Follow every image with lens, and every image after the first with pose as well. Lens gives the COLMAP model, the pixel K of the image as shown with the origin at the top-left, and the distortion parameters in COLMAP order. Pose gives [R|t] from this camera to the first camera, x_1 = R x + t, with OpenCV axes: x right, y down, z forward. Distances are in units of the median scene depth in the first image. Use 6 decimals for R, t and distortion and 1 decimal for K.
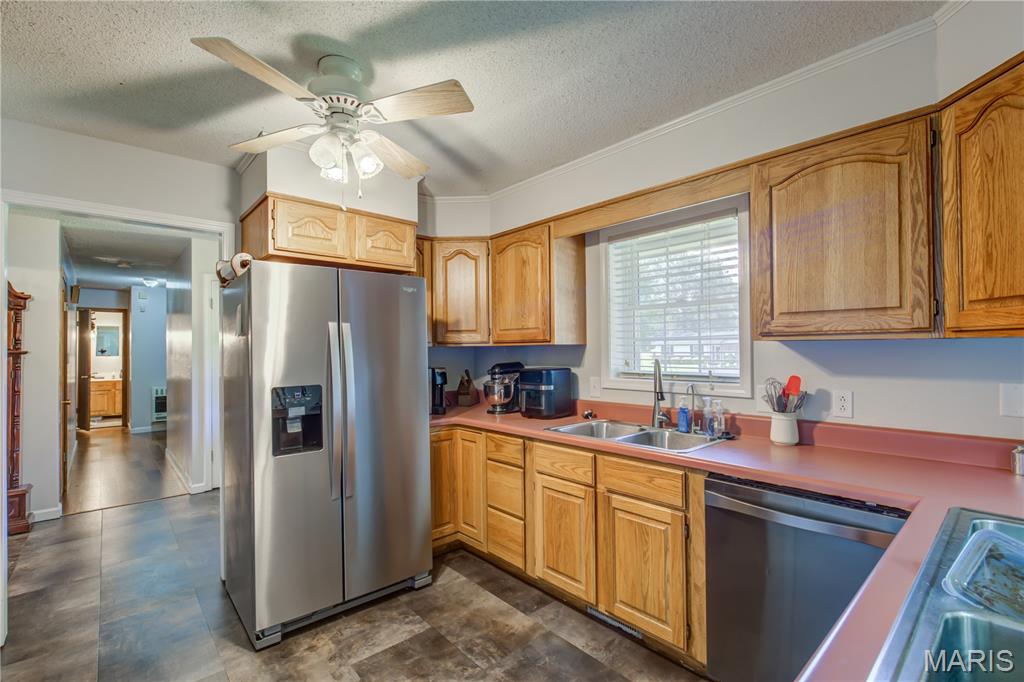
lens RADIAL K [[465.5, 0, 512.2], [0, 465.5, 342.7], [0, 0, 1]] dist [-0.003292, -0.000671]
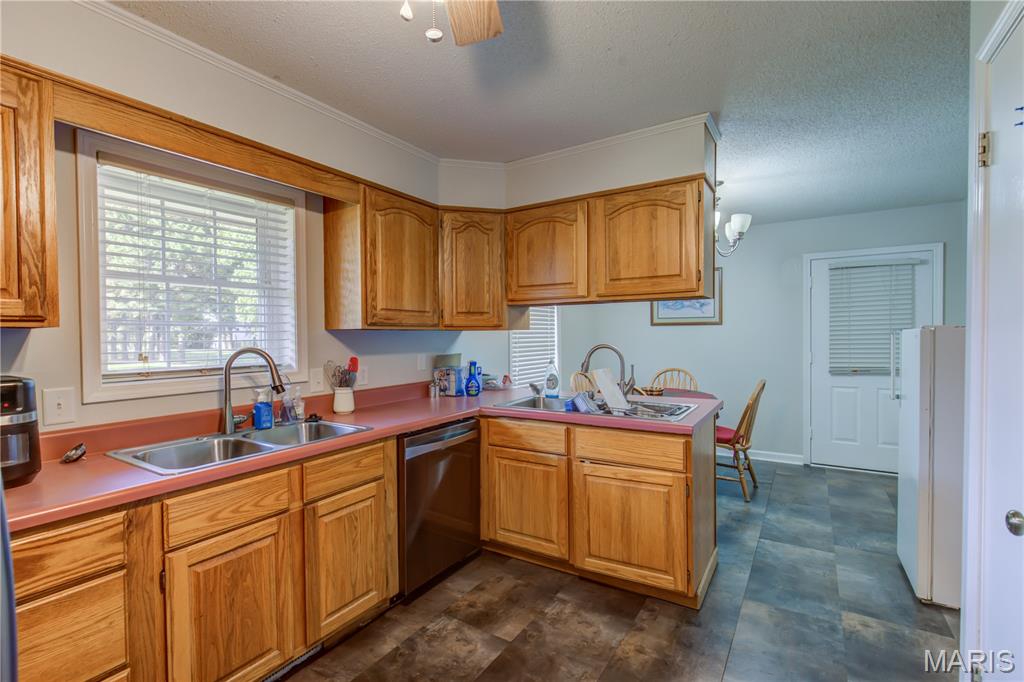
lens RADIAL K [[465.5, 0, 516.4], [0, 465.5, 342.8], [0, 0, 1]] dist [-0.003292, -0.000671]
pose [[-0.286426, -0.004535, 0.958092, -0.541493], [0.000077, 0.999989, 0.004757, 0.018989], [-0.958102, 0.001436, -0.286422, 0.674863]]
